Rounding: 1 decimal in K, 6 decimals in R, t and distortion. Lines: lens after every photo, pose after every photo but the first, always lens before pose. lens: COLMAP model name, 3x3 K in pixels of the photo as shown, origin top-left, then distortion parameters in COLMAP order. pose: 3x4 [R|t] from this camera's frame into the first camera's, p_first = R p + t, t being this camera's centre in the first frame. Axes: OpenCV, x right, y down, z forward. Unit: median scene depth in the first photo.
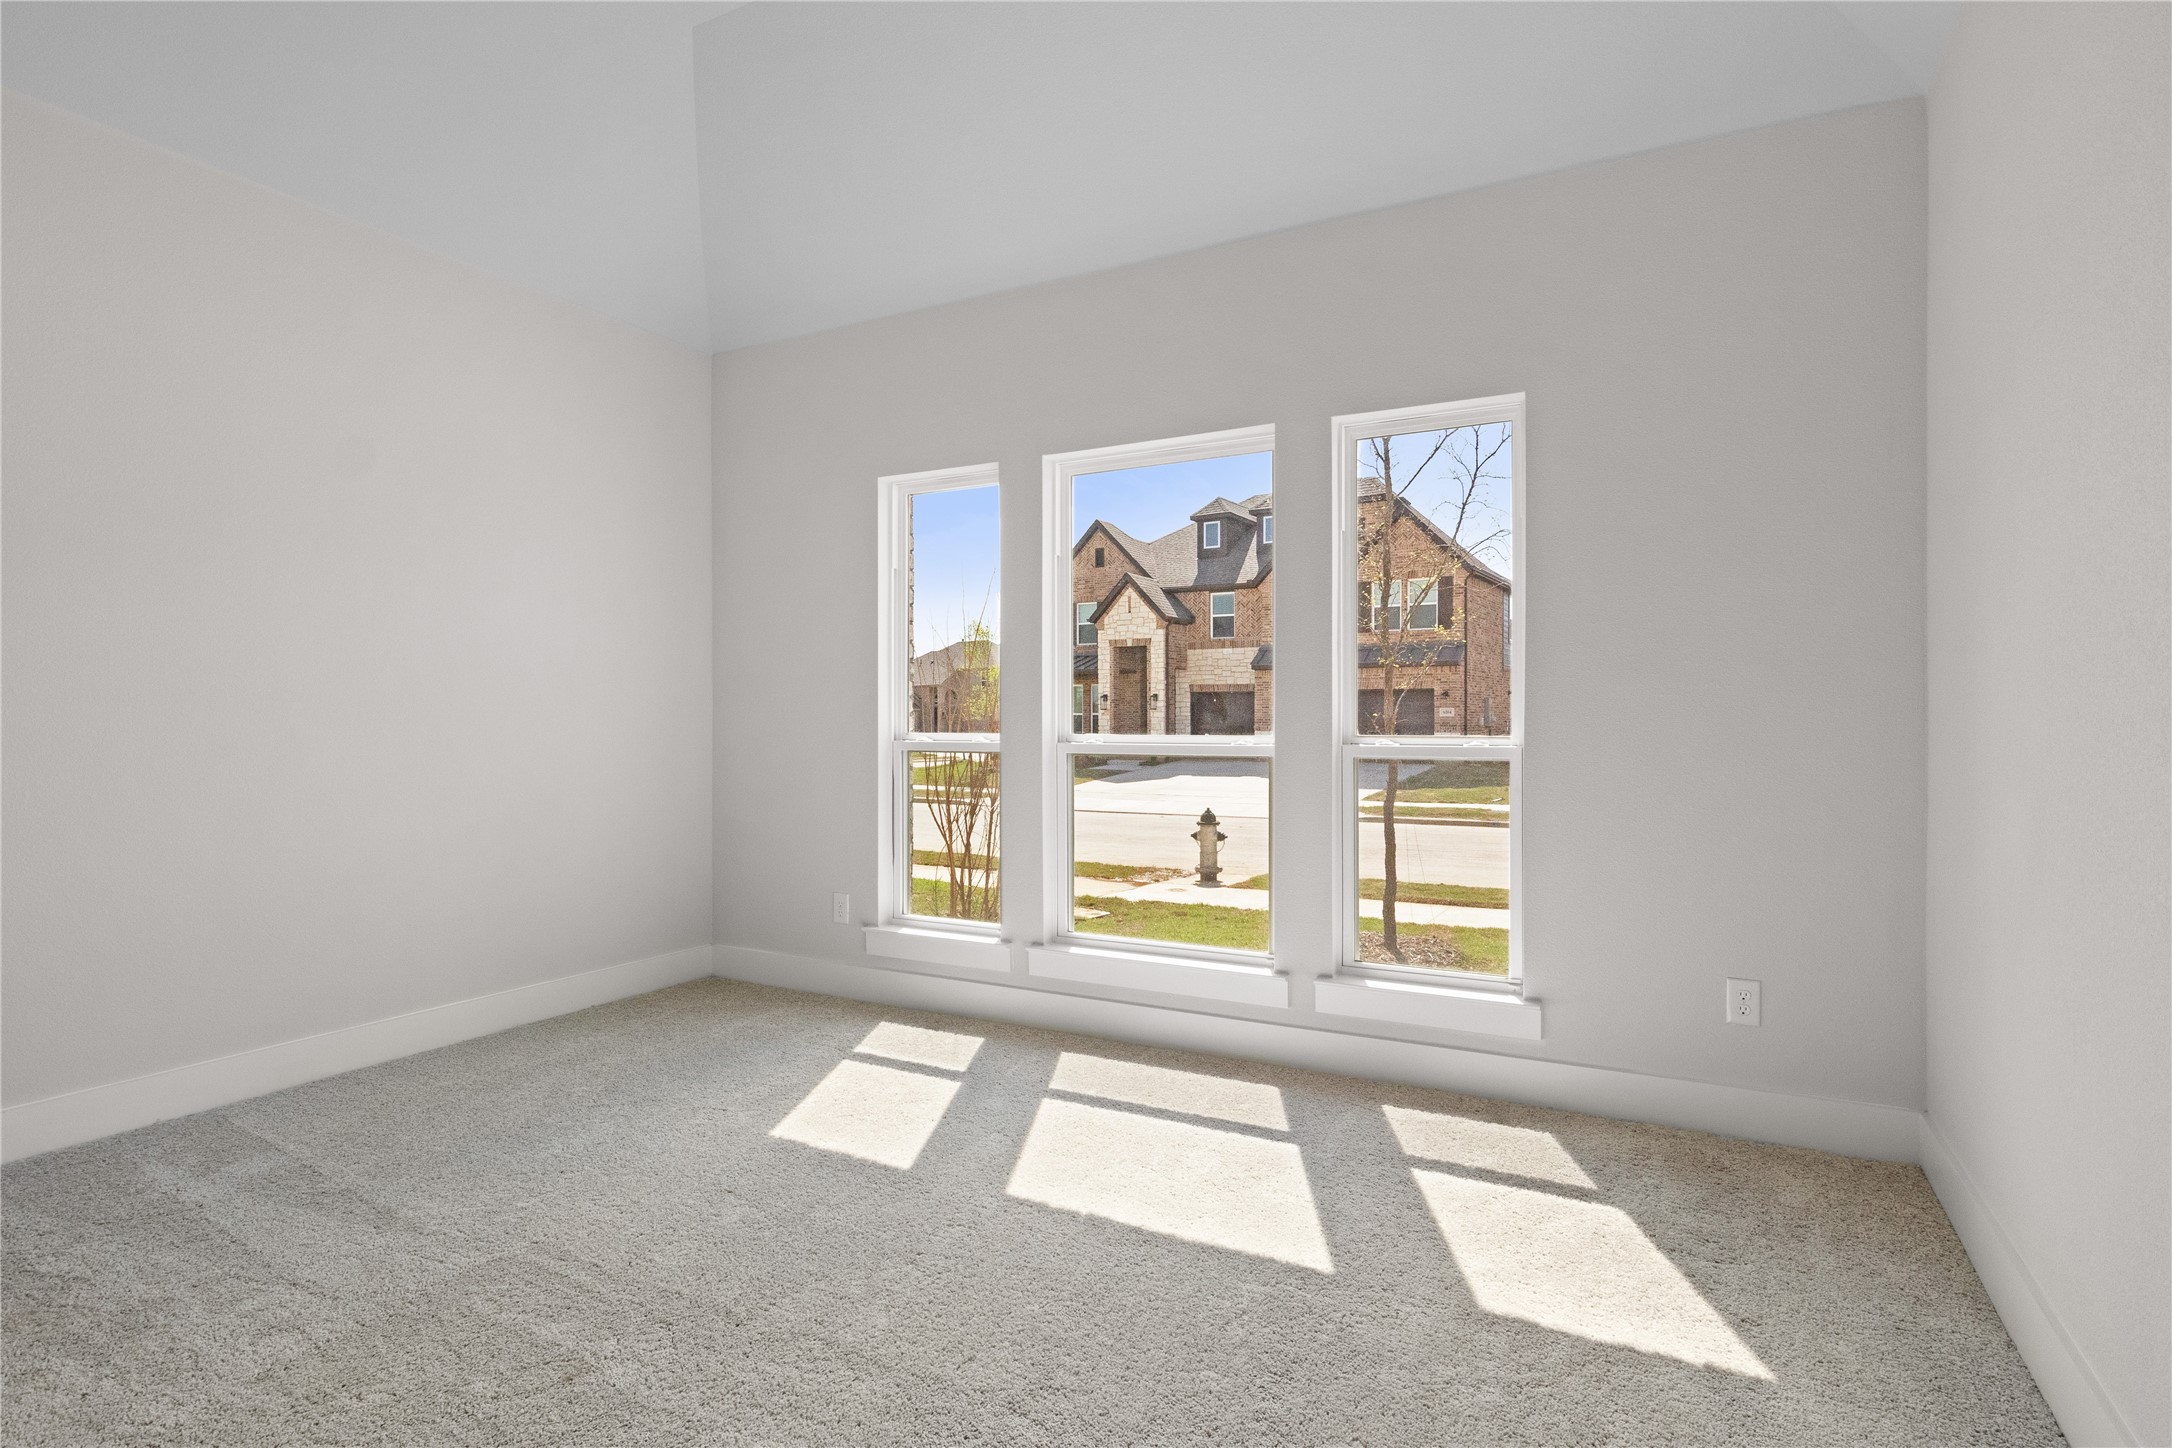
lens RADIAL K [[1045.7, 0, 1086.0], [0, 1045.7, 724.0], [0, 0, 1]] dist [-0.018870, -0.000074]
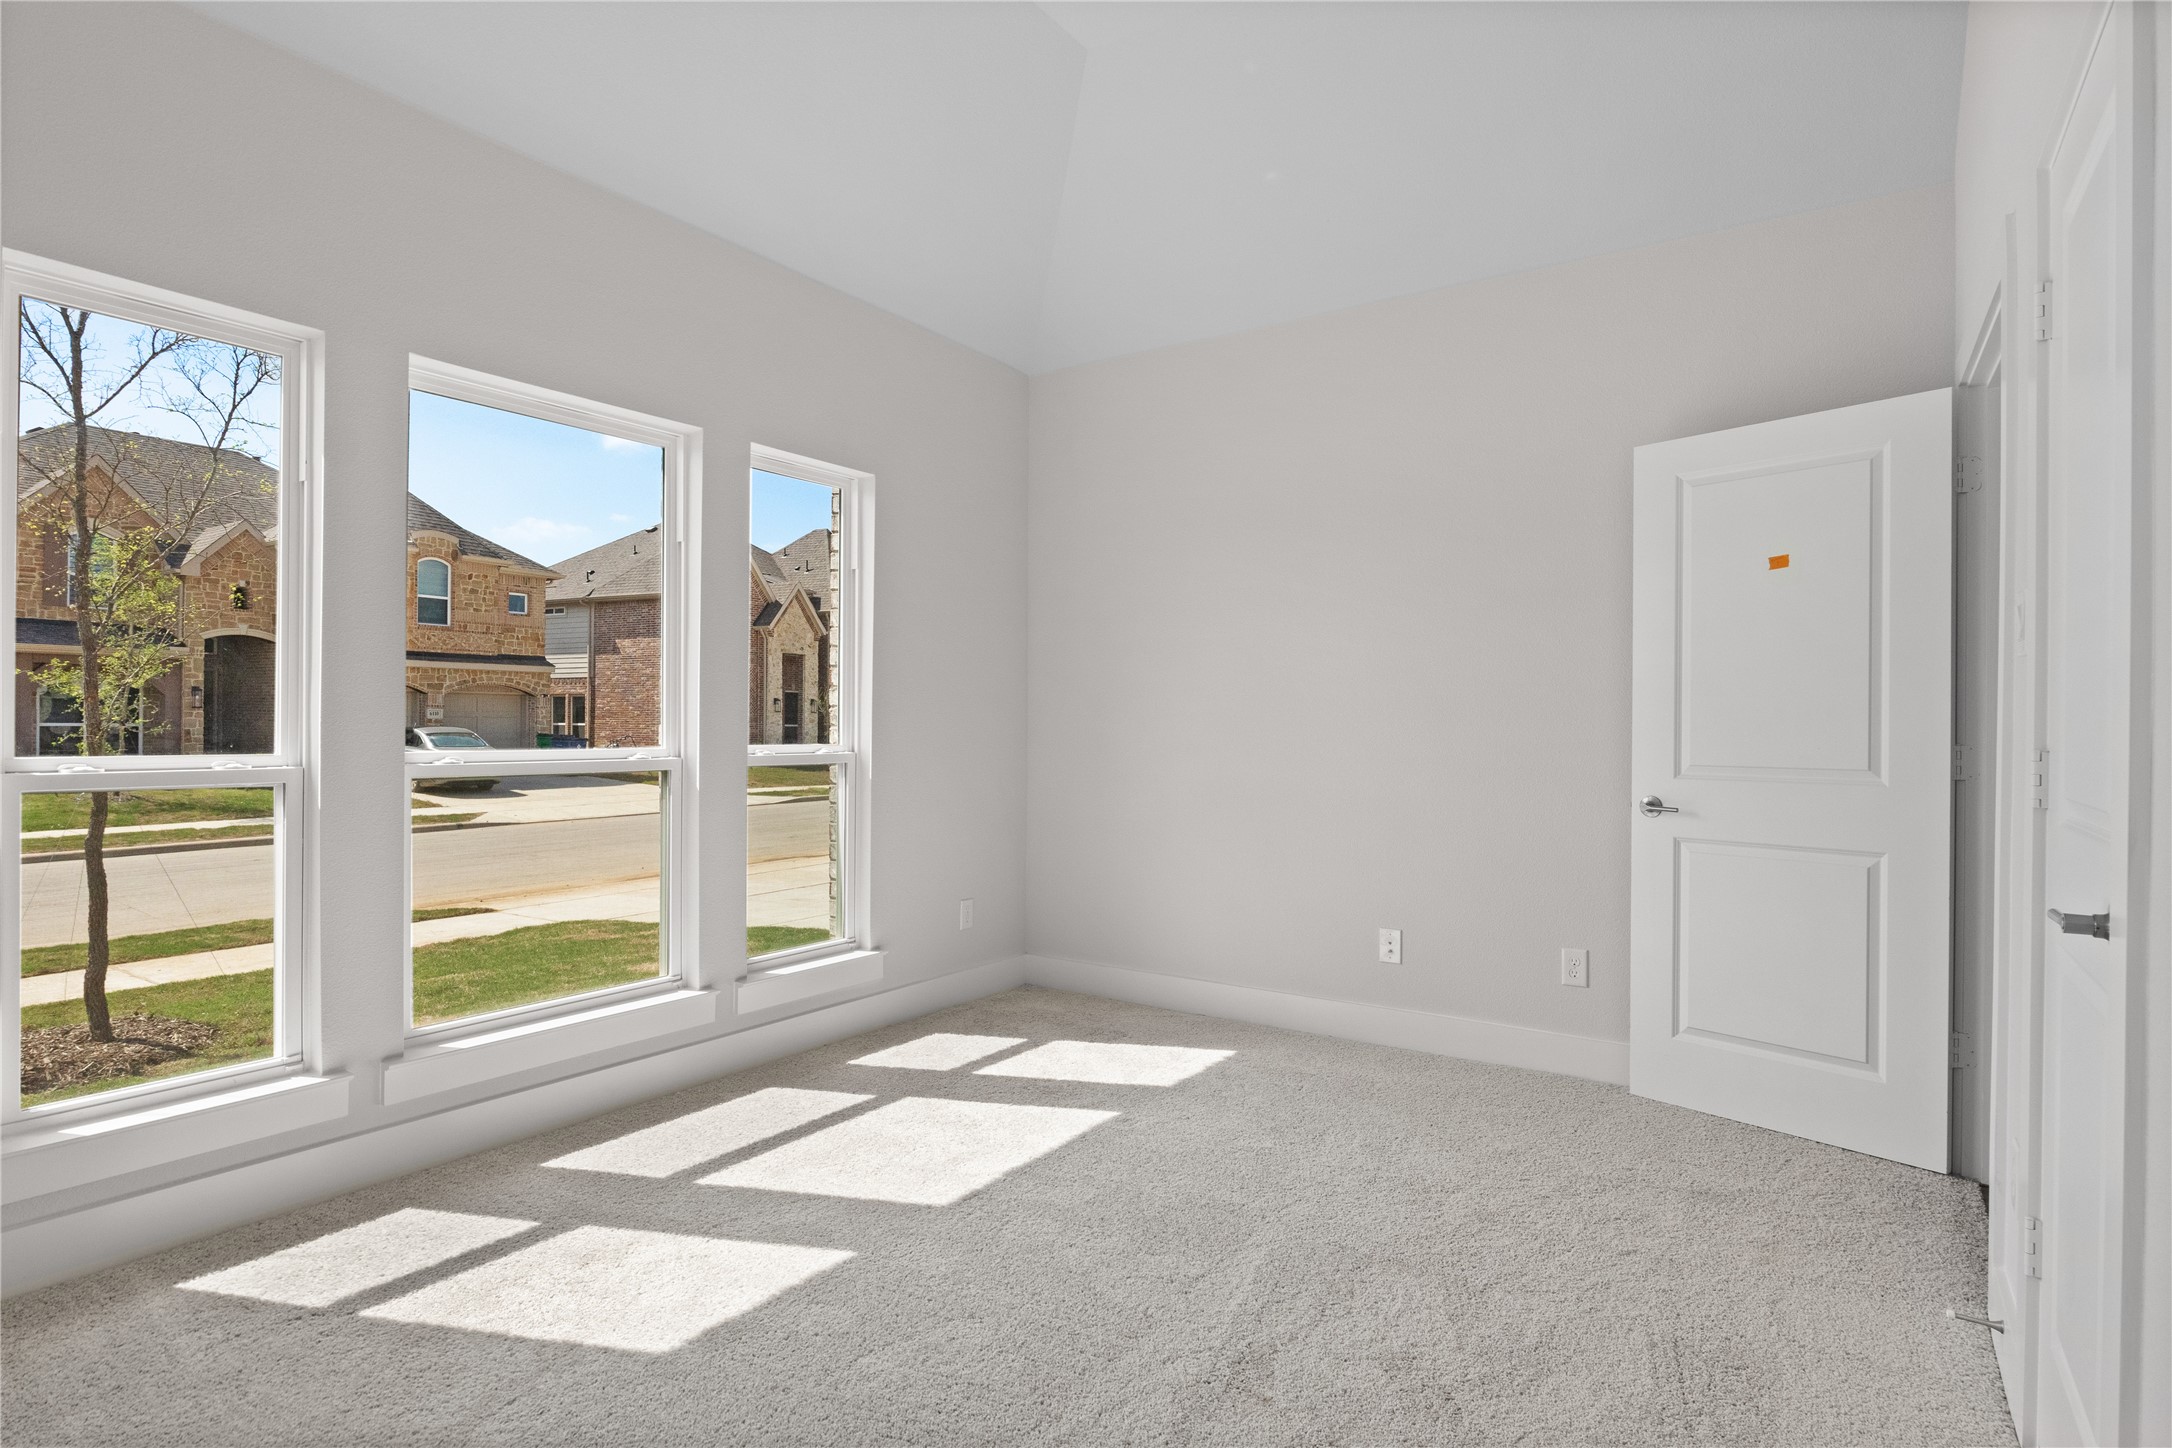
lens RADIAL K [[1107.8, 0, 1095.7], [0, 1107.8, 700.8], [0, 0, 1]] dist [-0.007478, 0.000237]
pose [[0.101456, 0.022190, 0.994593, -0.858730], [-0.013293, 0.999692, -0.020948, -0.011831], [-0.994751, -0.011096, 0.101720, 0.568487]]
